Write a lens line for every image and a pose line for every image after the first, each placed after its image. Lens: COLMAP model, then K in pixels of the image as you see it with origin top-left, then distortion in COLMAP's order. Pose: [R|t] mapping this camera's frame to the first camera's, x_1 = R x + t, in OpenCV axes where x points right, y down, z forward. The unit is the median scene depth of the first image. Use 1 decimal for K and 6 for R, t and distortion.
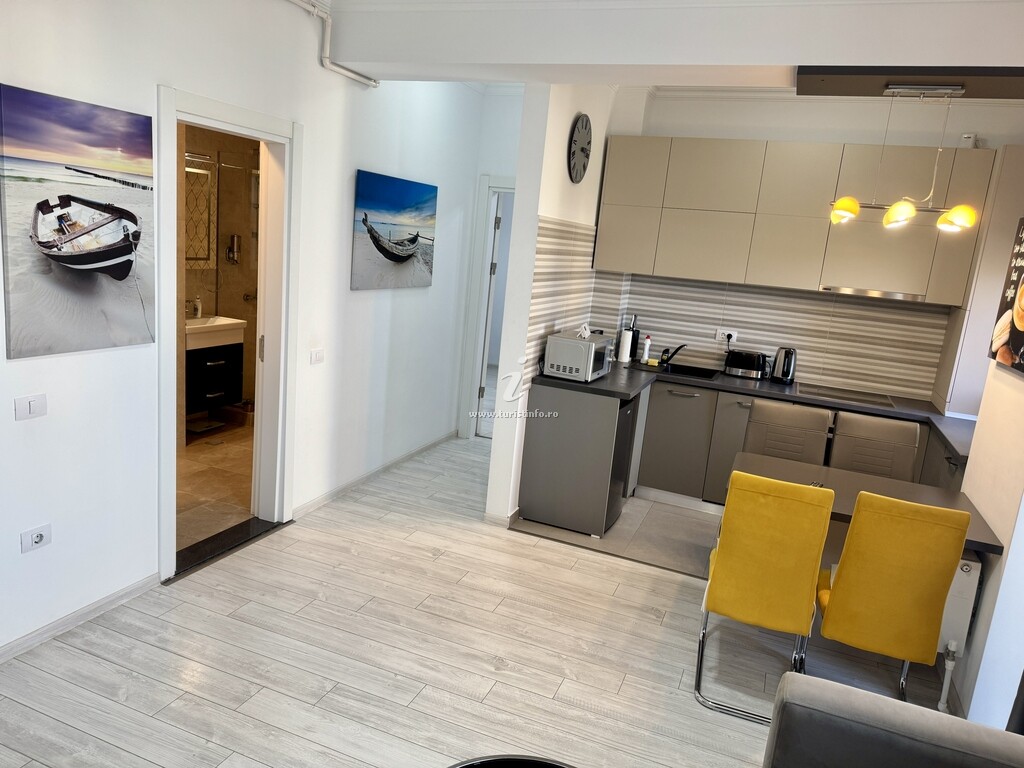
lens RADIAL K [[716.2, 0, 509.2], [0, 716.2, 382.8], [0, 0, 1]] dist [0.078301, -0.094705]
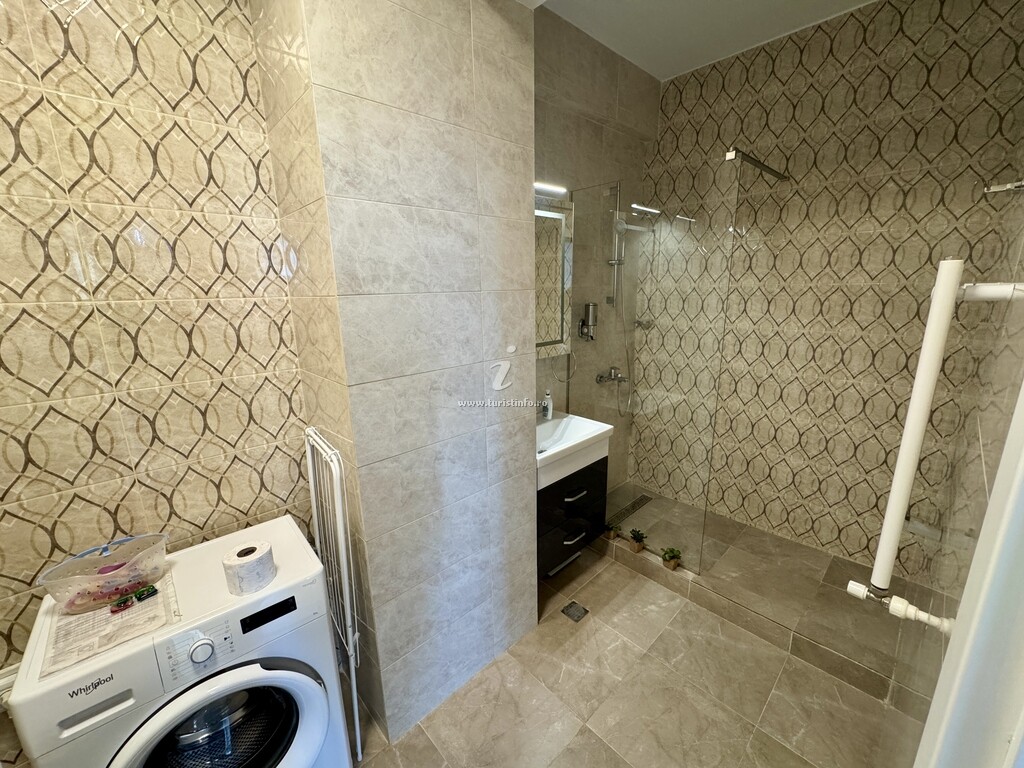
lens RADIAL K [[407.6, 0, 511.2], [0, 407.6, 380.0], [0, 0, 1]] dist [-0.003662, 0.001378]
pose [[0.903060, -0.002540, -0.429506, -0.430564], [0.012482, 0.999715, 0.020332, -0.212690], [0.429333, -0.023722, 0.902835, 0.919239]]
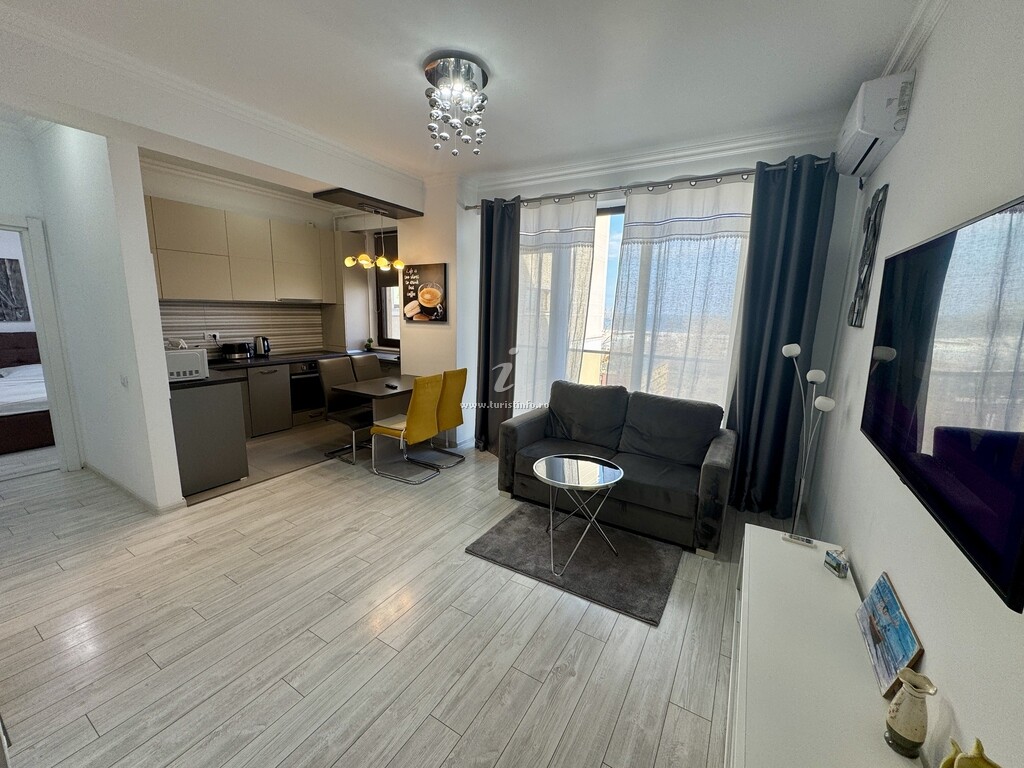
lens RADIAL K [[407.6, 0, 510.4], [0, 407.6, 382.4], [0, 0, 1]] dist [-0.003662, 0.001378]
pose [[0.165724, -0.261912, 0.950756, -0.592585], [0.183971, 0.955374, 0.231116, -0.073443], [-0.968860, 0.136610, 0.206513, 0.303911]]
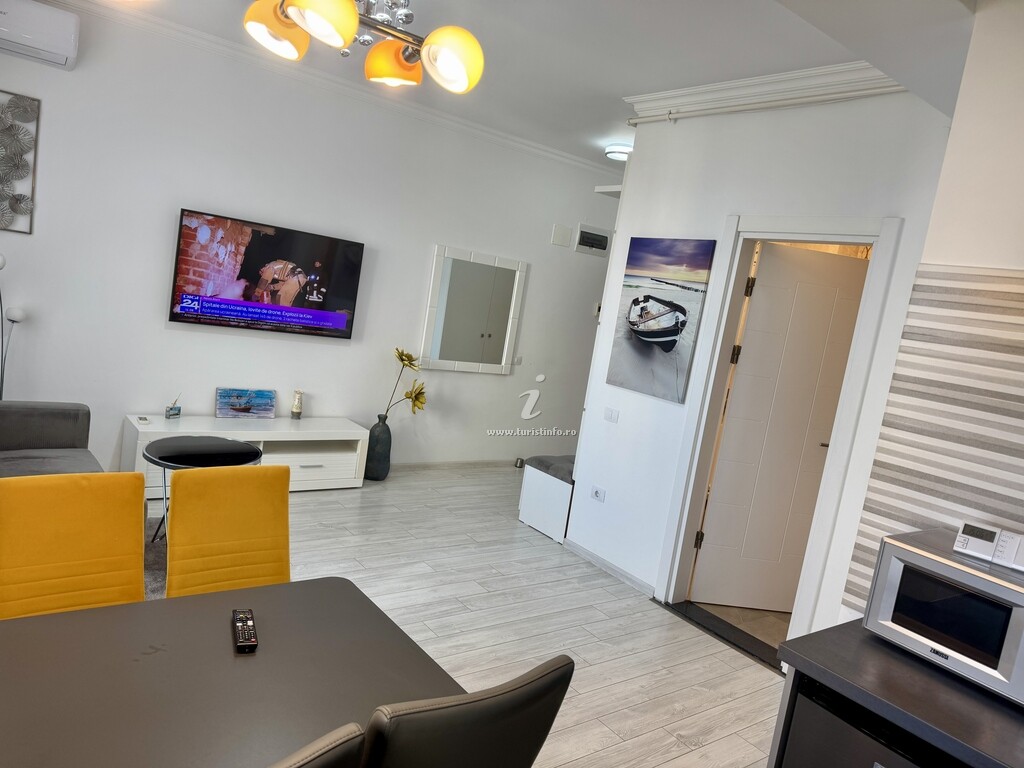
lens RADIAL K [[716.2, 0, 510.6], [0, 716.2, 385.1], [0, 0, 1]] dist [0.078301, -0.094705]
pose [[-0.489303, -0.060087, -0.870041, 0.639256], [-0.365392, 0.919965, 0.141958, -0.126339], [0.791878, 0.387367, -0.472097, 1.078323]]
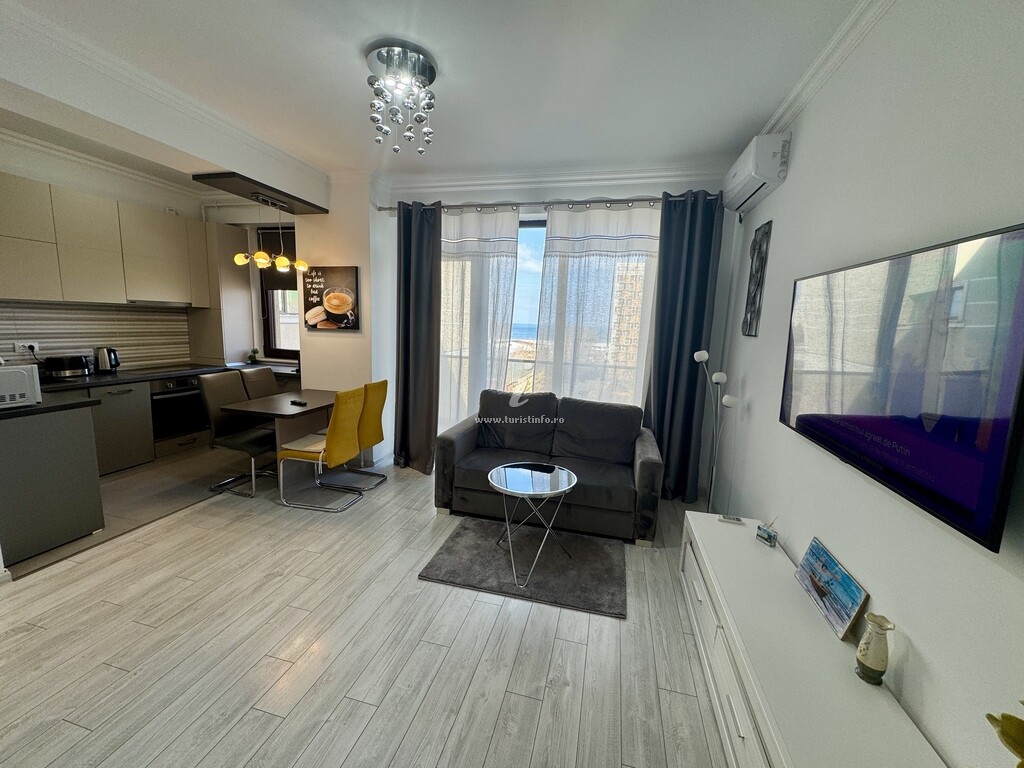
lens RADIAL K [[407.6, 0, 510.0], [0, 407.6, 382.5], [0, 0, 1]] dist [-0.003662, 0.001378]
pose [[-0.121917, -0.242585, 0.962439, -0.580489], [0.146476, 0.954658, 0.259179, -0.090448], [-0.981673, 0.172572, -0.080856, 0.415442]]
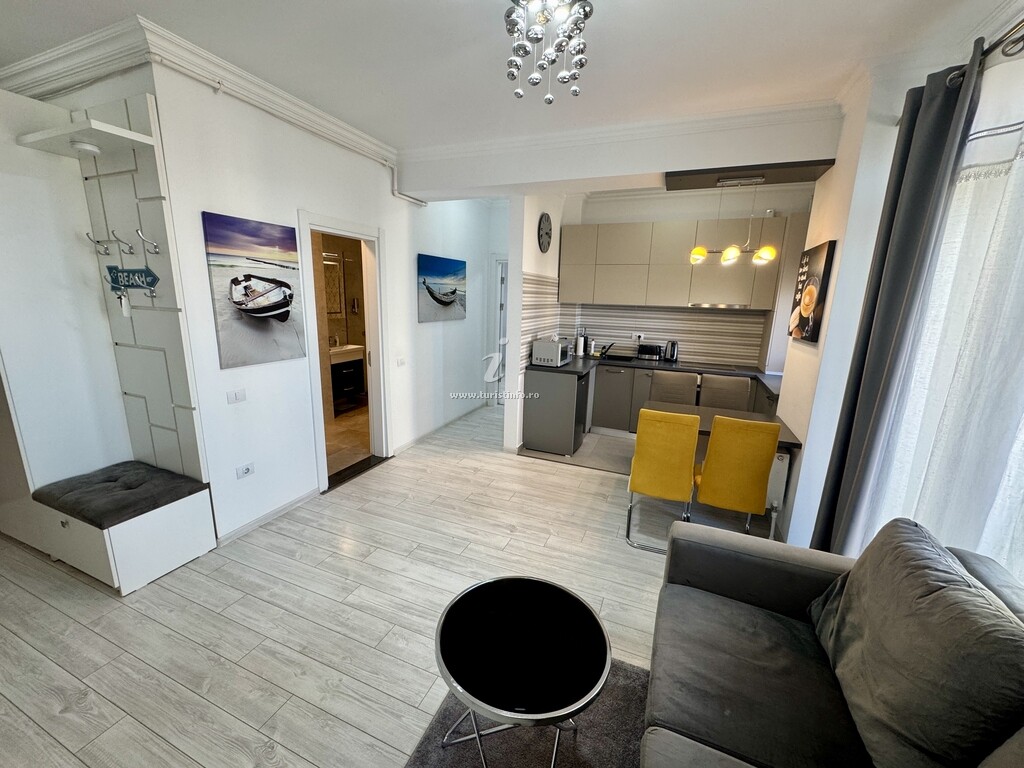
lens RADIAL K [[407.6, 0, 511.7], [0, 407.6, 382.2], [0, 0, 1]] dist [-0.003662, 0.001378]
pose [[0.997826, -0.061221, -0.024382, 0.022559], [0.061497, 0.998049, 0.010757, 0.020258], [0.023676, -0.012233, 0.999645, 0.021094]]
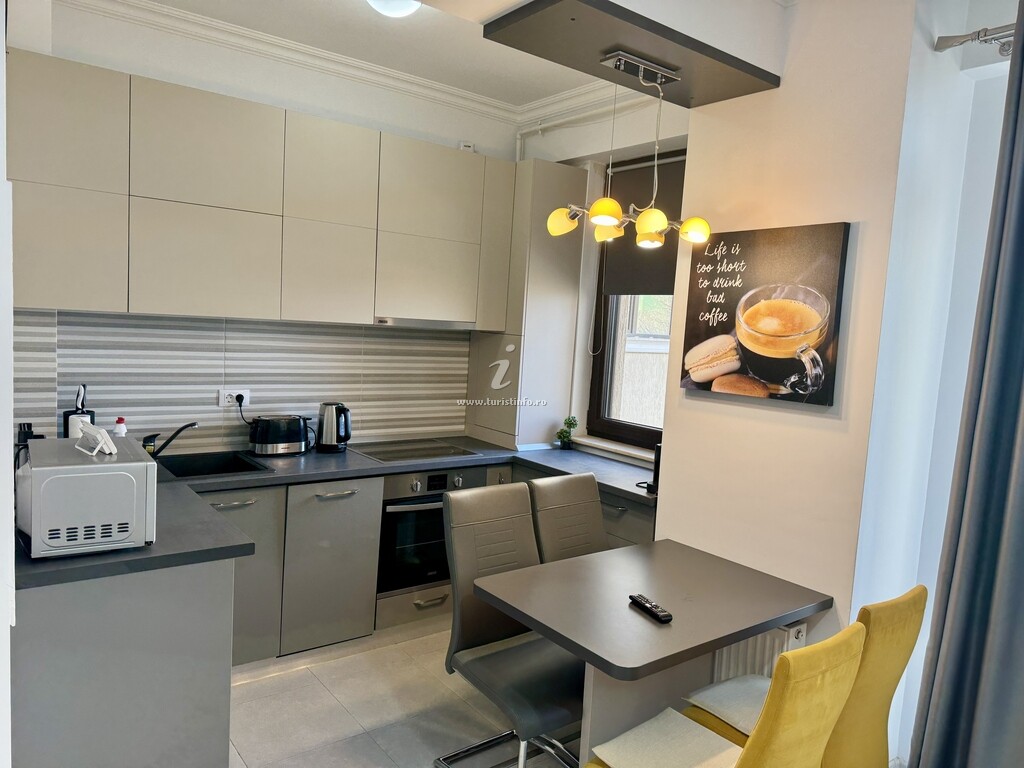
lens RADIAL K [[716.2, 0, 512.9], [0, 716.2, 400.8], [0, 0, 1]] dist [0.078301, -0.094705]
pose [[0.509453, -0.156916, 0.846071, -0.177032], [0.156886, 0.983691, 0.087972, -0.109265], [-0.846076, 0.087919, 0.525762, 0.588294]]
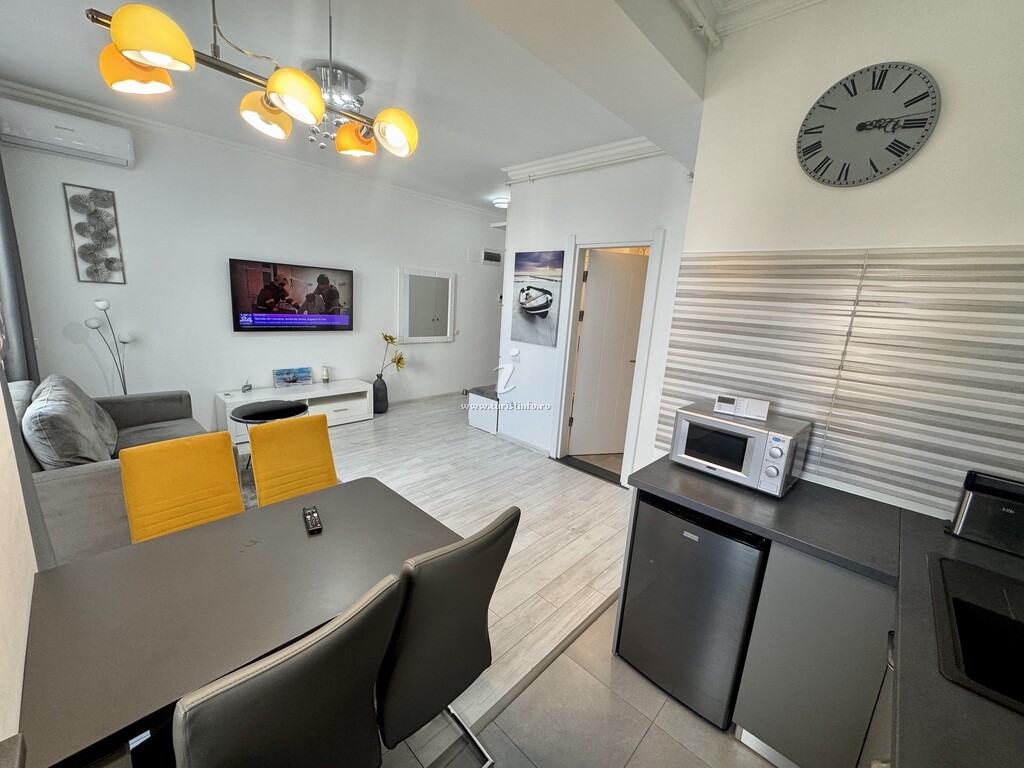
lens RADIAL K [[407.6, 0, 512.2], [0, 407.6, 382.7], [0, 0, 1]] dist [-0.003662, 0.001378]
pose [[-0.362243, 0.075855, -0.928992, 0.614288], [-0.278010, 0.942523, 0.185365, -0.121034], [0.889657, 0.325416, -0.320334, 1.057266]]
